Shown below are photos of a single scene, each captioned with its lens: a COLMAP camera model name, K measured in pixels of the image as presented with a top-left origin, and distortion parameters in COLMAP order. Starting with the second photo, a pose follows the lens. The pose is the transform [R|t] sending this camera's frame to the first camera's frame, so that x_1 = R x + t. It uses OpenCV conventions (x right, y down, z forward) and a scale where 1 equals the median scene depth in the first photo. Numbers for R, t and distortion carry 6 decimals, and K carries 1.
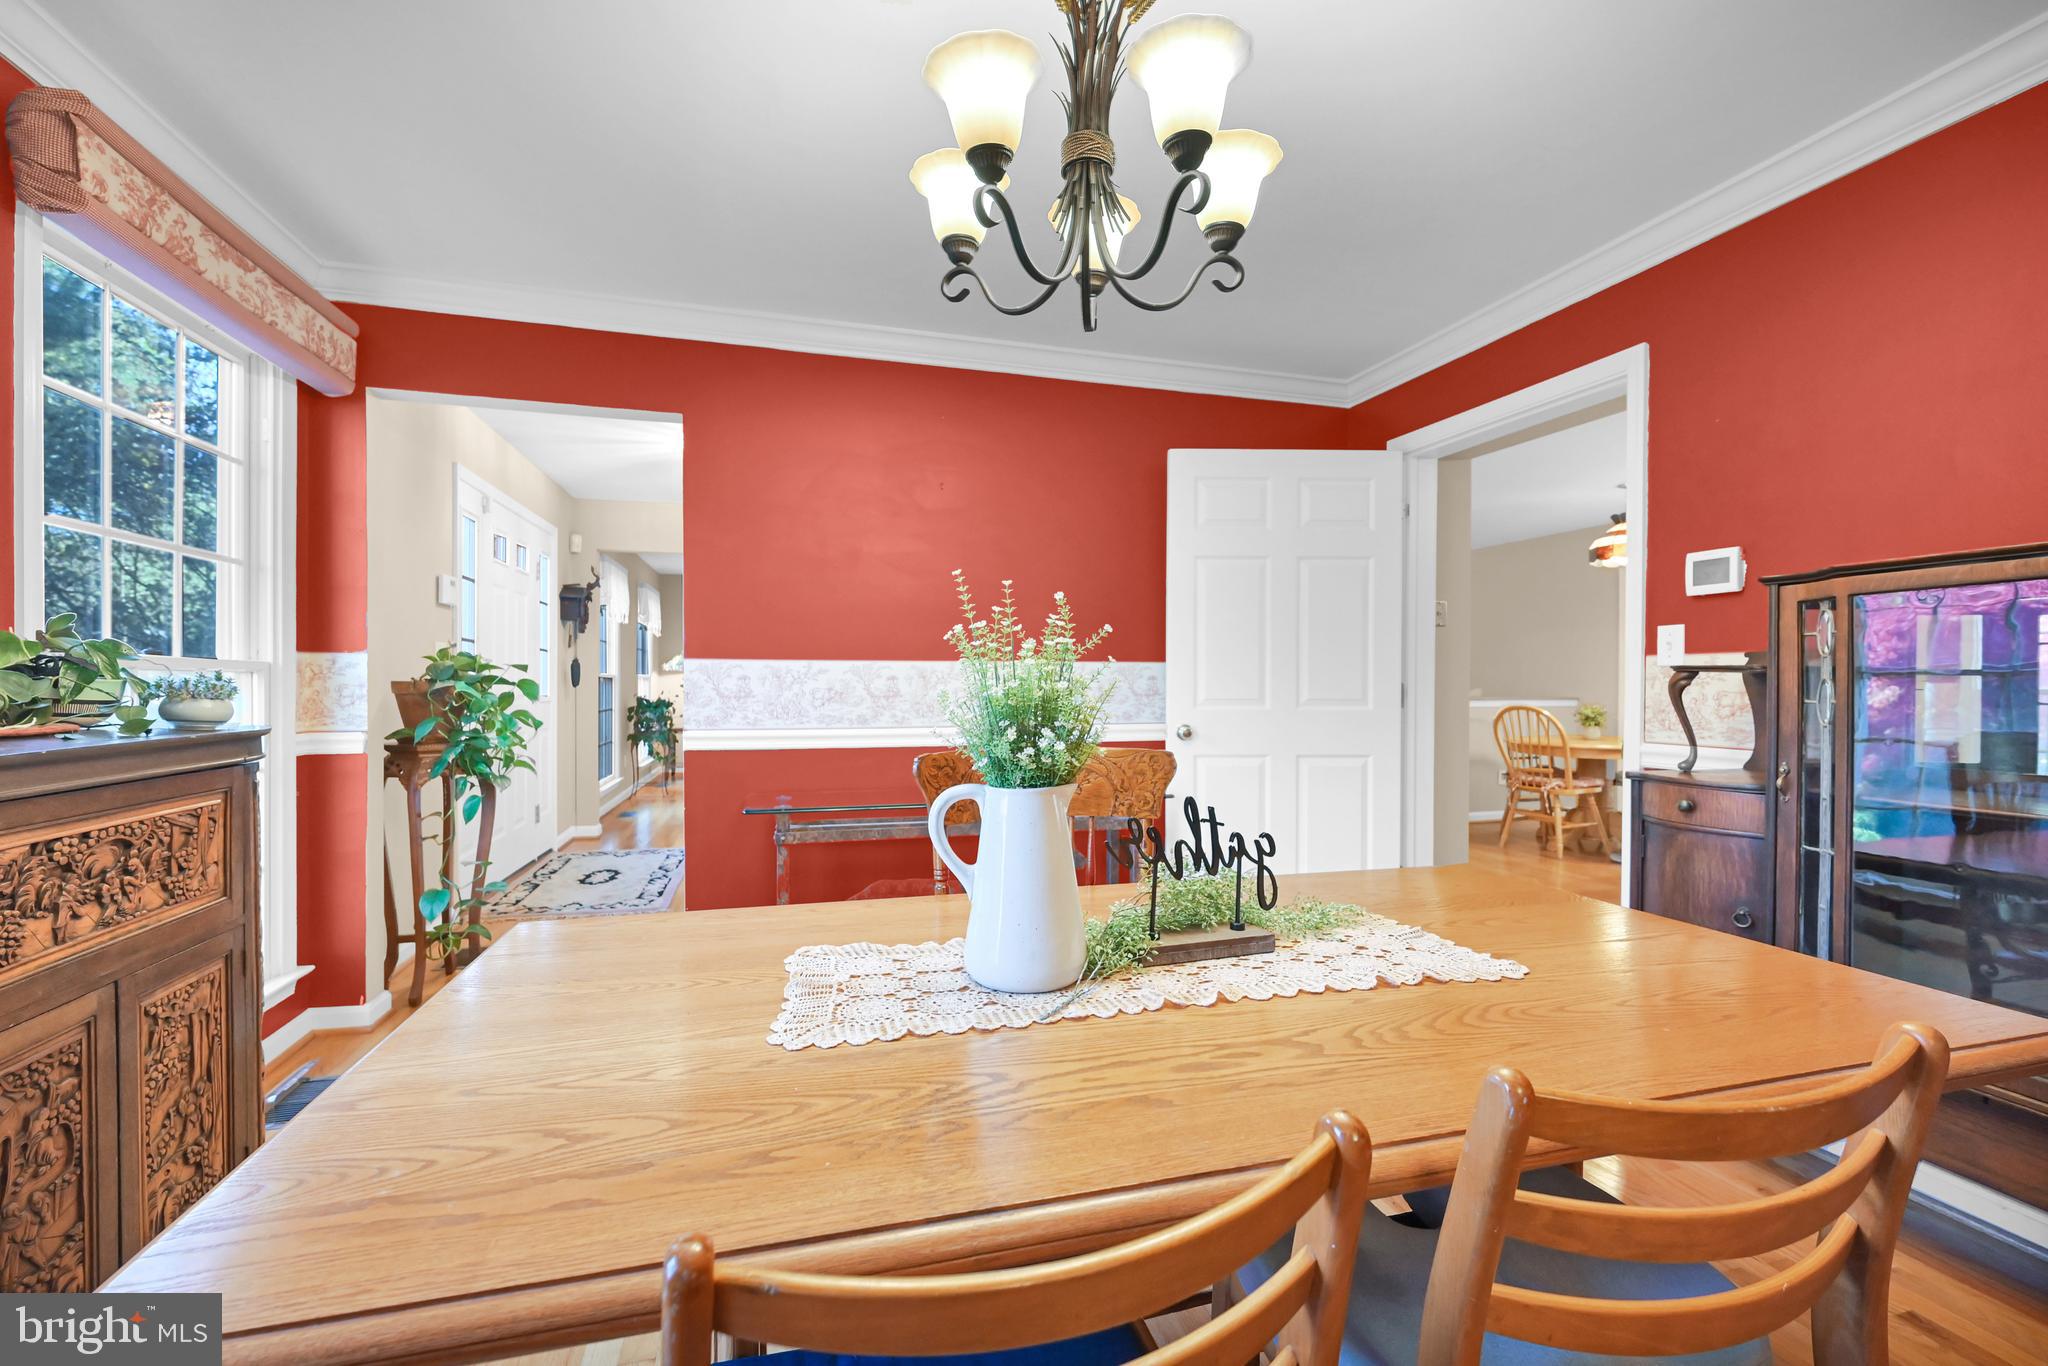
lens RADIAL K [[817.5, 0, 1025.2], [0, 817.5, 688.8], [0, 0, 1]] dist [-0.001865, -0.000368]
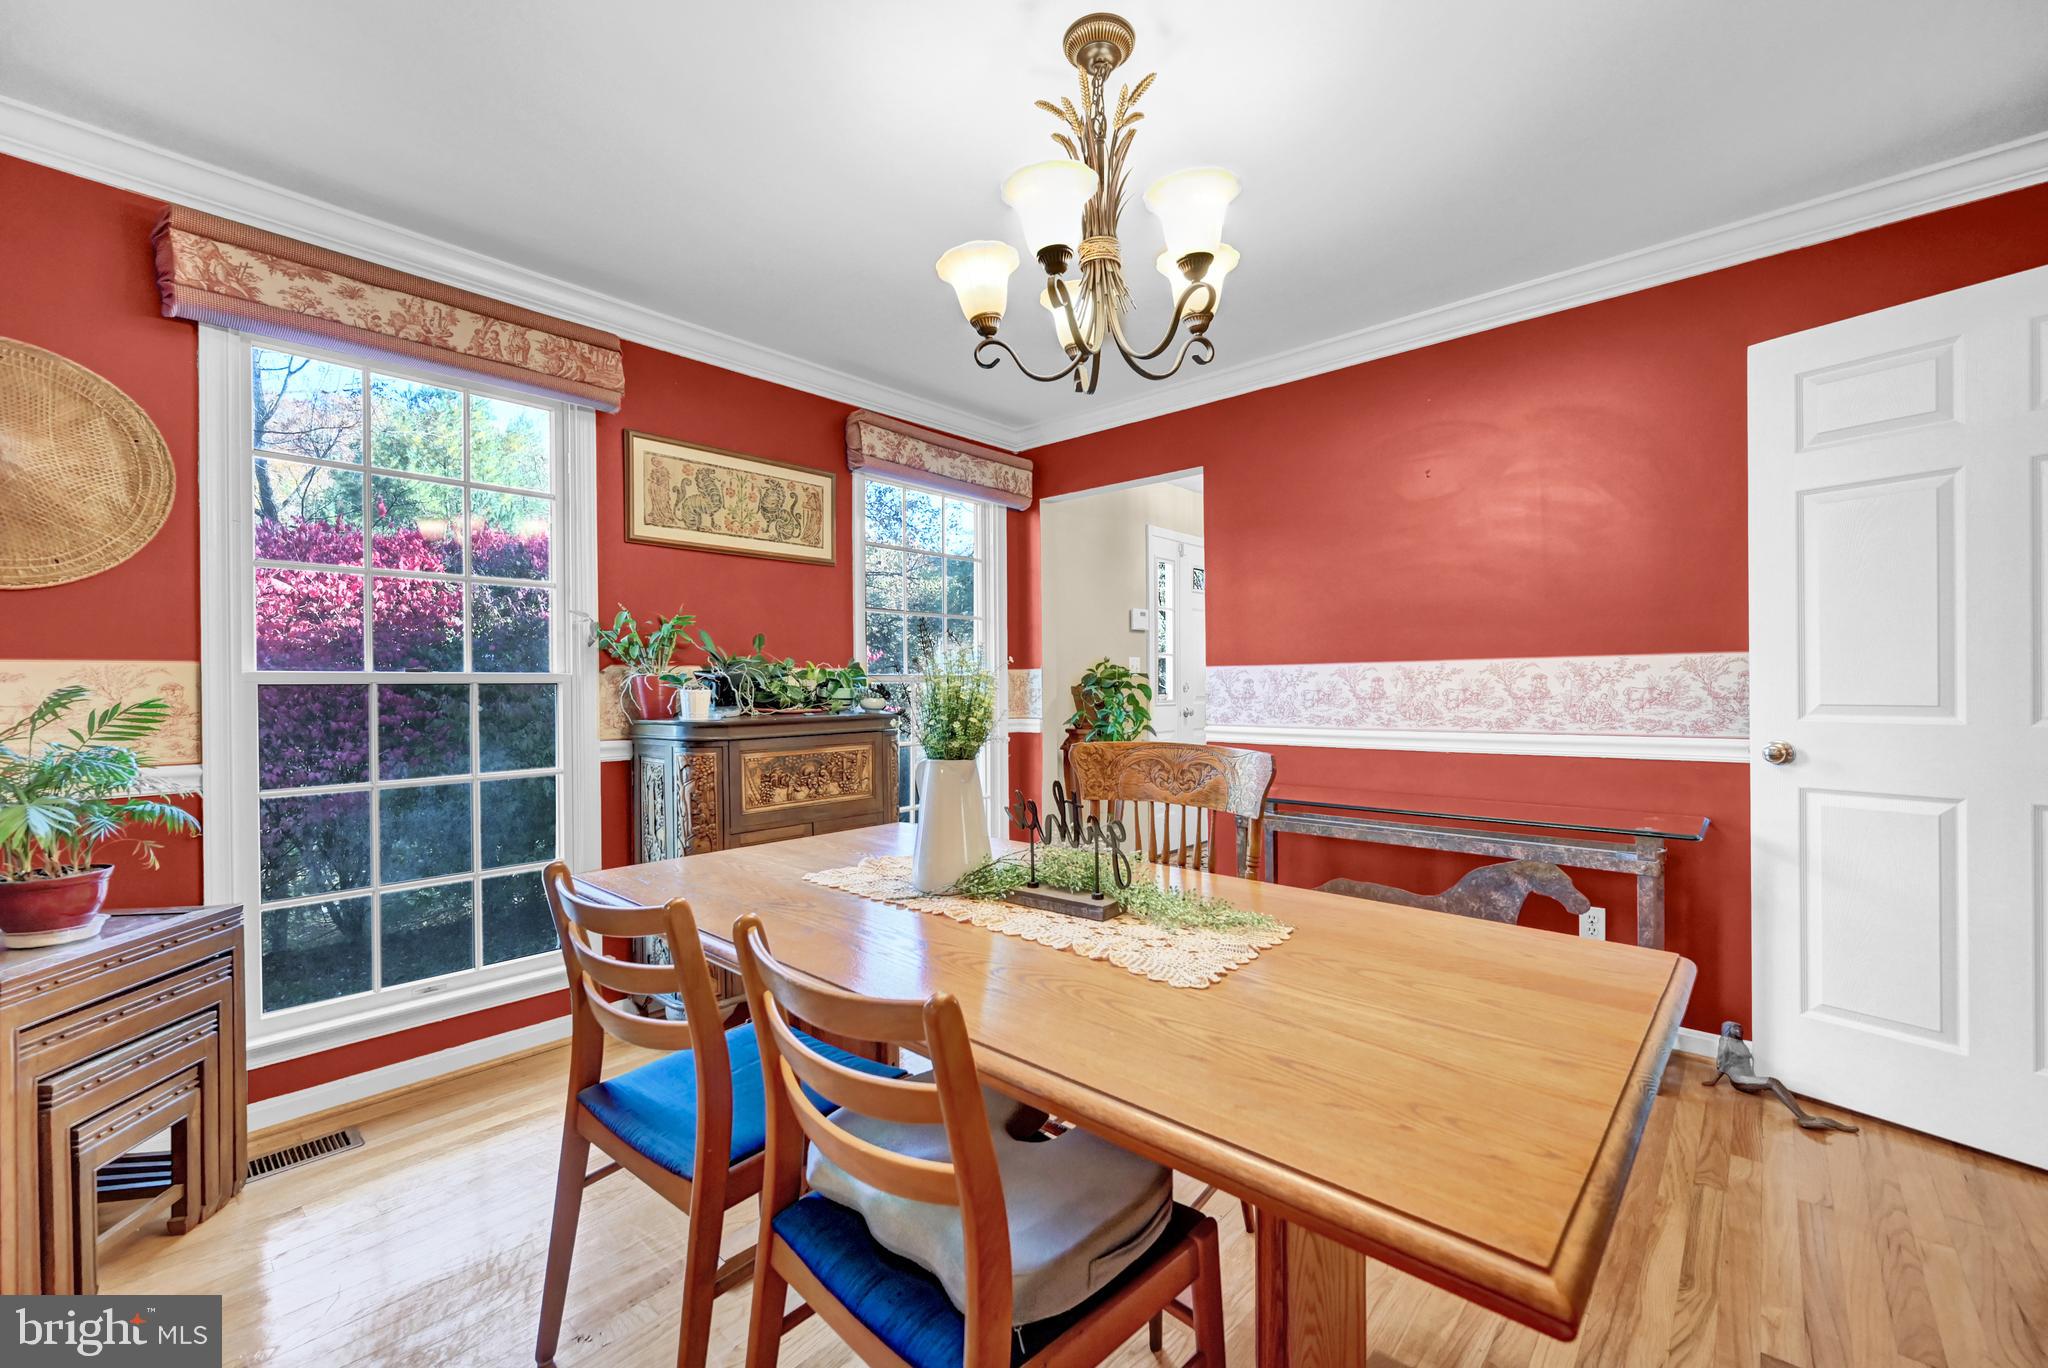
lens RADIAL K [[836.0, 0, 1032.3], [0, 836.0, 684.7], [0, 0, 1]] dist [-0.002946, -0.000507]
pose [[0.541331, -0.007827, -0.840773, 0.546725], [0.004258, 0.999969, -0.006567, -0.002286], [0.840799, -0.000025, 0.541348, 0.122658]]
